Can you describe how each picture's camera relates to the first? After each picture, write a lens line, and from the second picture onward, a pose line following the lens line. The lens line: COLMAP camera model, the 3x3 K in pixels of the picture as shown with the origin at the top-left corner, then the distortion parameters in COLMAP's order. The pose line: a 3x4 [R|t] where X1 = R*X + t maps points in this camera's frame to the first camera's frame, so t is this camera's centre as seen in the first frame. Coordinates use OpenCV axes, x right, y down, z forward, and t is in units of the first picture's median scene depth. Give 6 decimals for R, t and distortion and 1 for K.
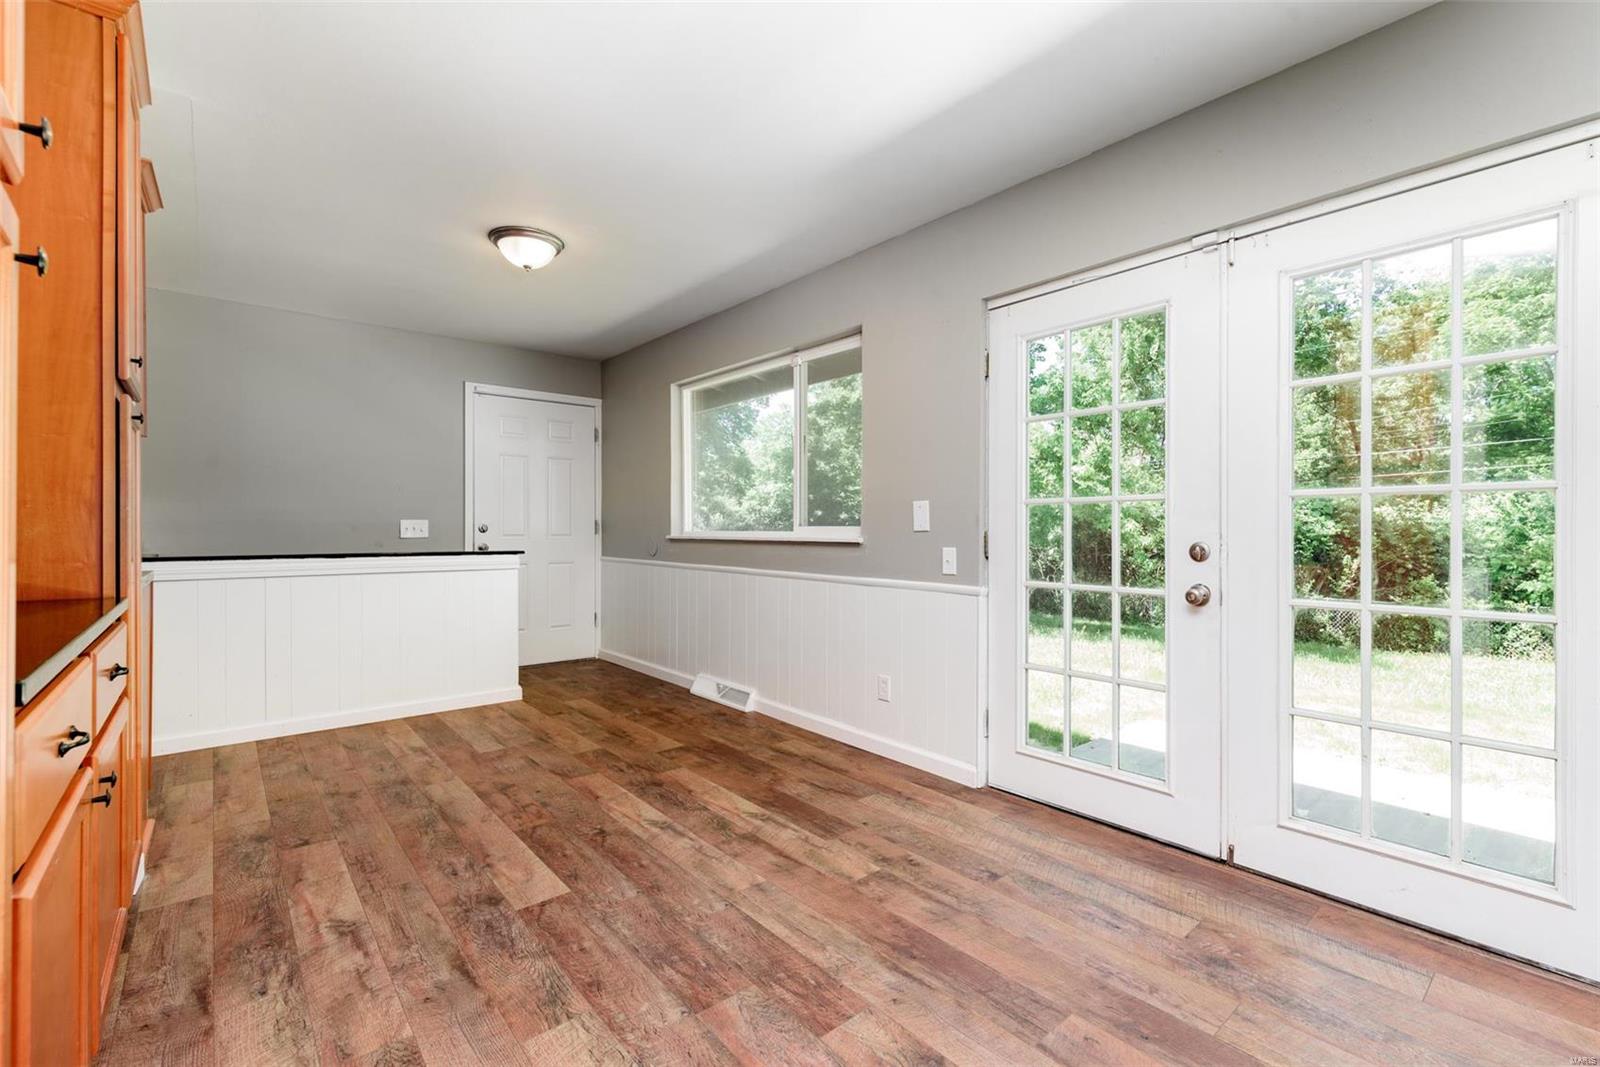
lens RADIAL K [[694.4, 0, 810.3], [0, 694.4, 529.4], [0, 0, 1]] dist [-0.000086, 0.000120]
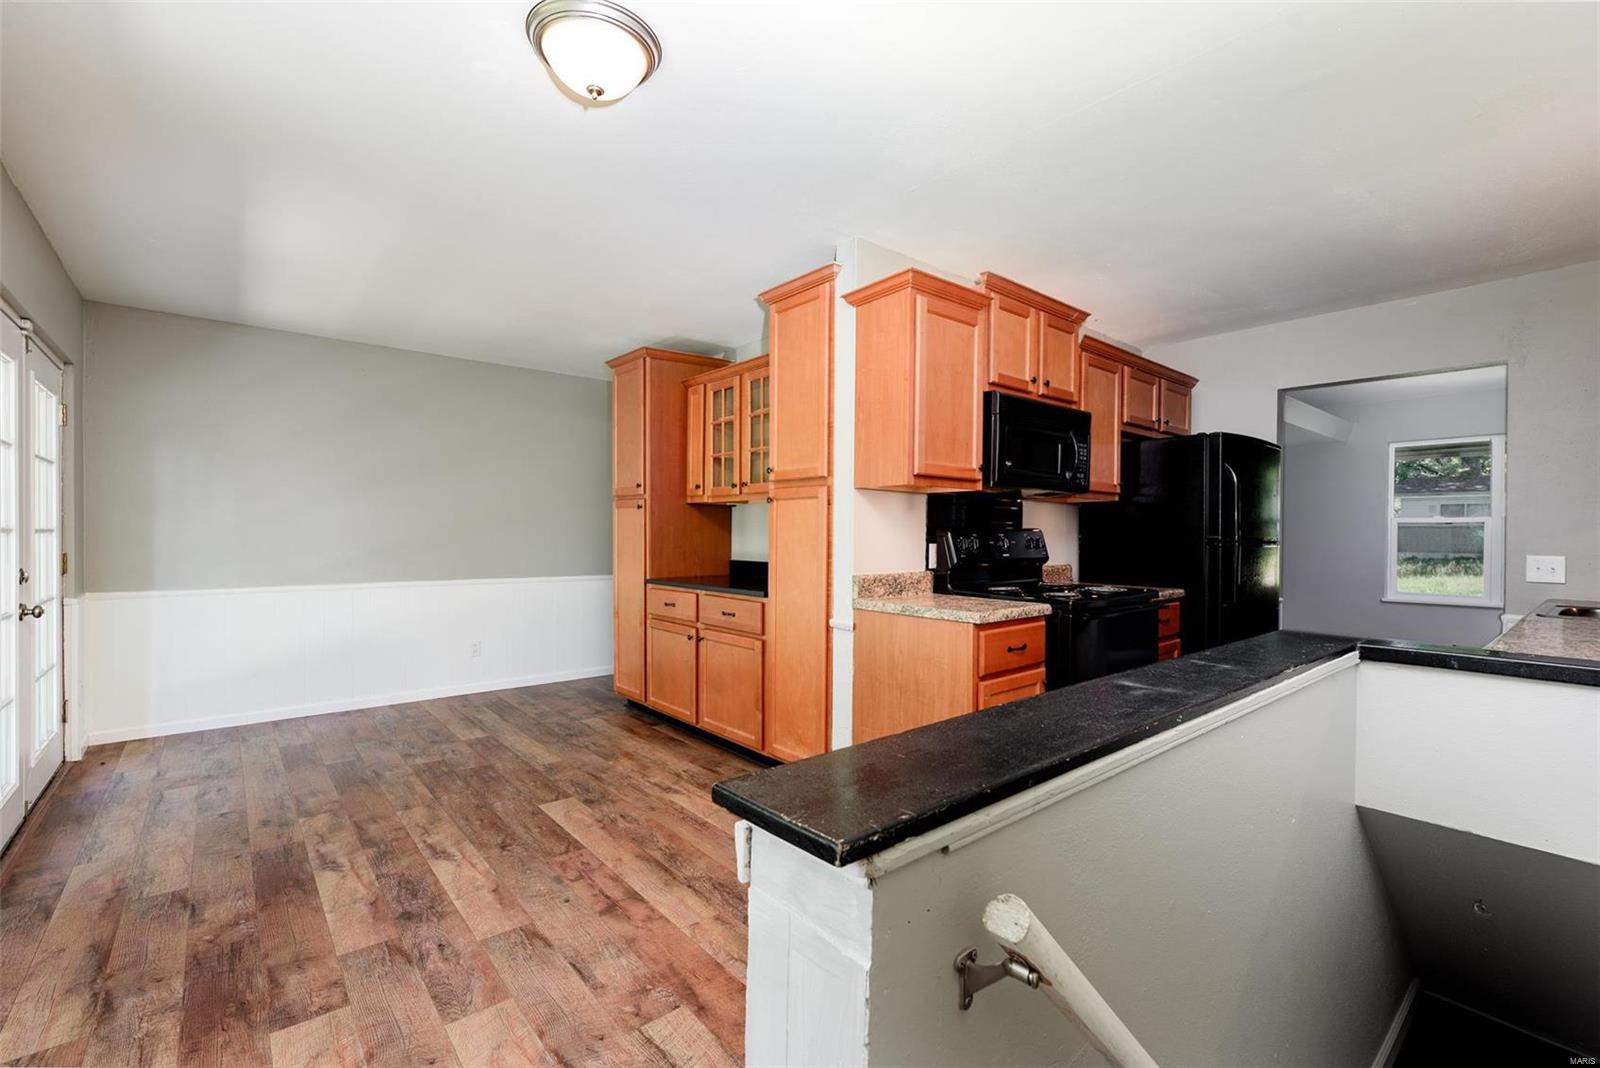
lens RADIAL K [[698.2, 0, 811.2], [0, 698.2, 539.4], [0, 0, 1]] dist [0.001231, 0.000386]
pose [[-0.999967, -0.007256, 0.003642, -0.770390], [-0.007226, 0.999941, 0.008170, -0.049283], [-0.003701, 0.008144, -0.999960, 2.059436]]
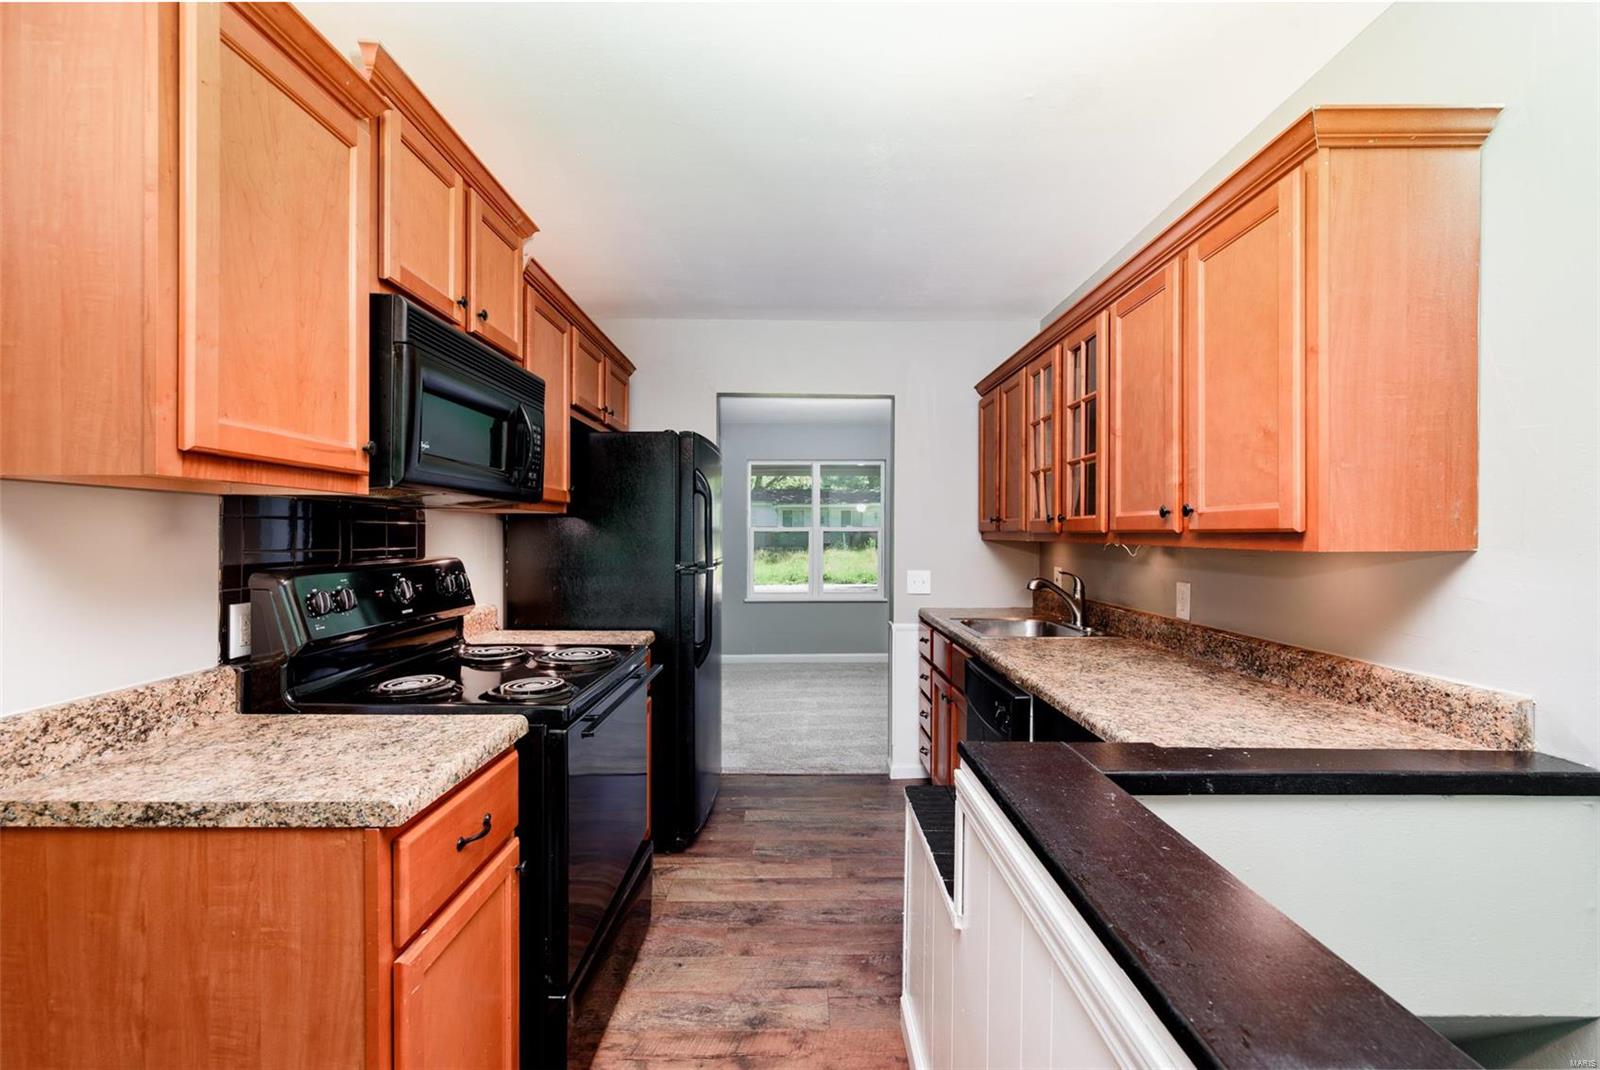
lens RADIAL K [[711.1, 0, 818.2], [0, 711.1, 539.9], [0, 0, 1]] dist [0.000510, 0.000367]
pose [[-0.644539, 0.002637, -0.764567, -0.846486], [-0.002540, 0.999981, 0.005590, -0.093293], [0.764567, 0.005545, -0.644521, 1.528139]]
